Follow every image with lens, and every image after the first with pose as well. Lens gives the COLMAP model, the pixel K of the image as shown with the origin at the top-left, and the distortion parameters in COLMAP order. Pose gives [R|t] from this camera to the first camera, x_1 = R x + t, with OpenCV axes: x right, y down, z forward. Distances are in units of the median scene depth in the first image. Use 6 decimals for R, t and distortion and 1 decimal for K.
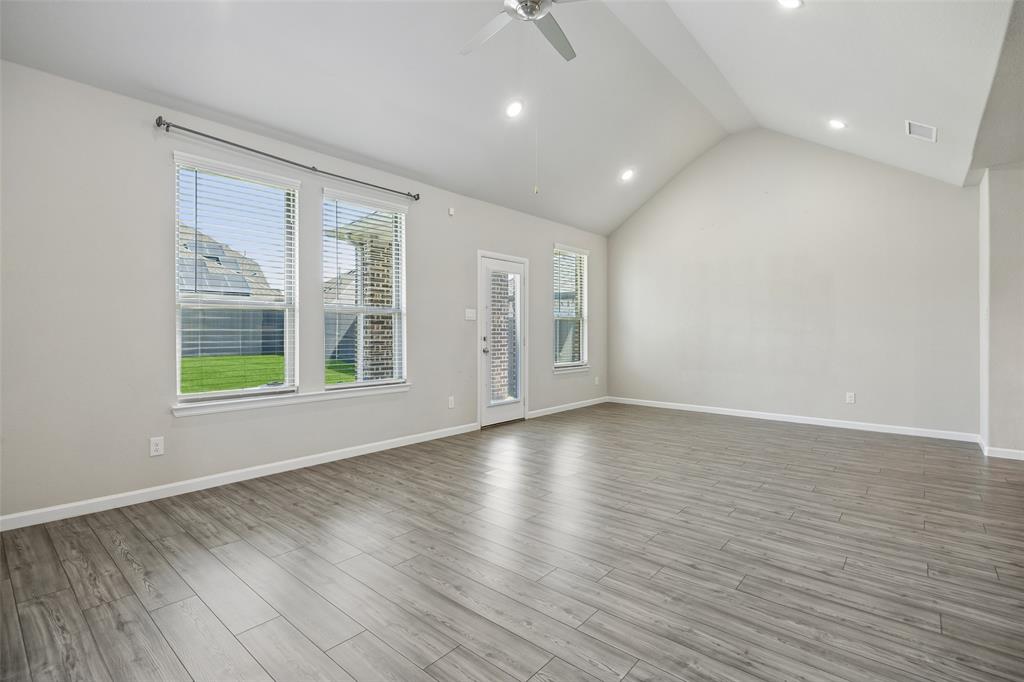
lens RADIAL K [[481.7, 0, 509.9], [0, 481.7, 337.9], [0, 0, 1]] dist [-0.009550, 0.002780]
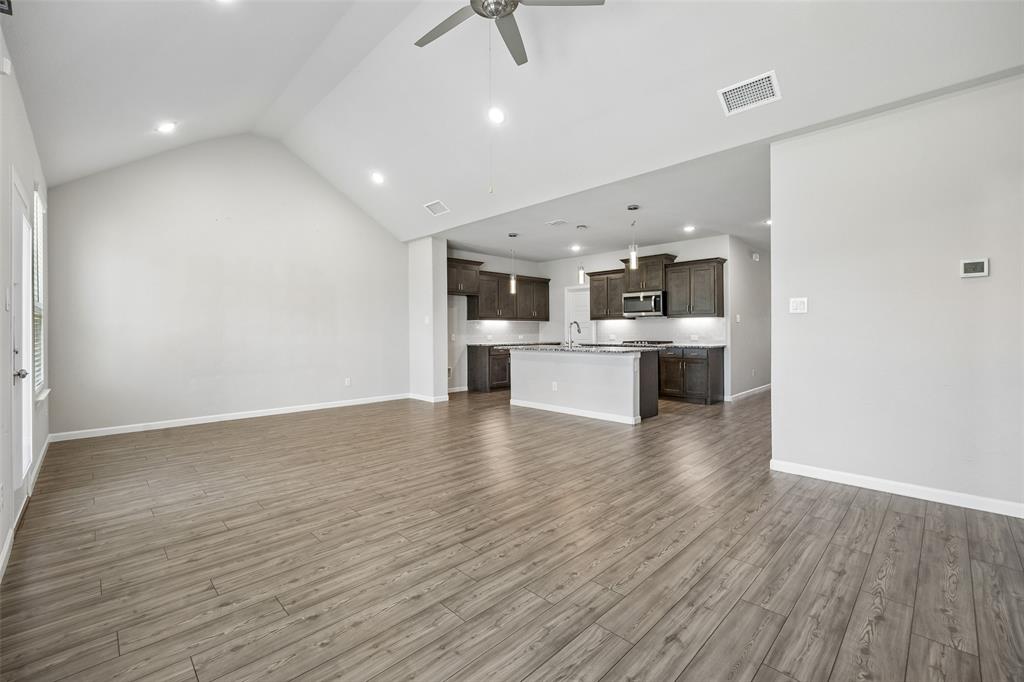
lens RADIAL K [[433.6, 0, 506.1], [0, 433.6, 346.6], [0, 0, 1]] dist [-0.009707, 0.001730]
pose [[0.087564, -0.038844, 0.995401, -0.640838], [0.018315, 0.999133, 0.037379, -0.012340], [-0.995990, 0.014958, 0.088200, 0.700796]]
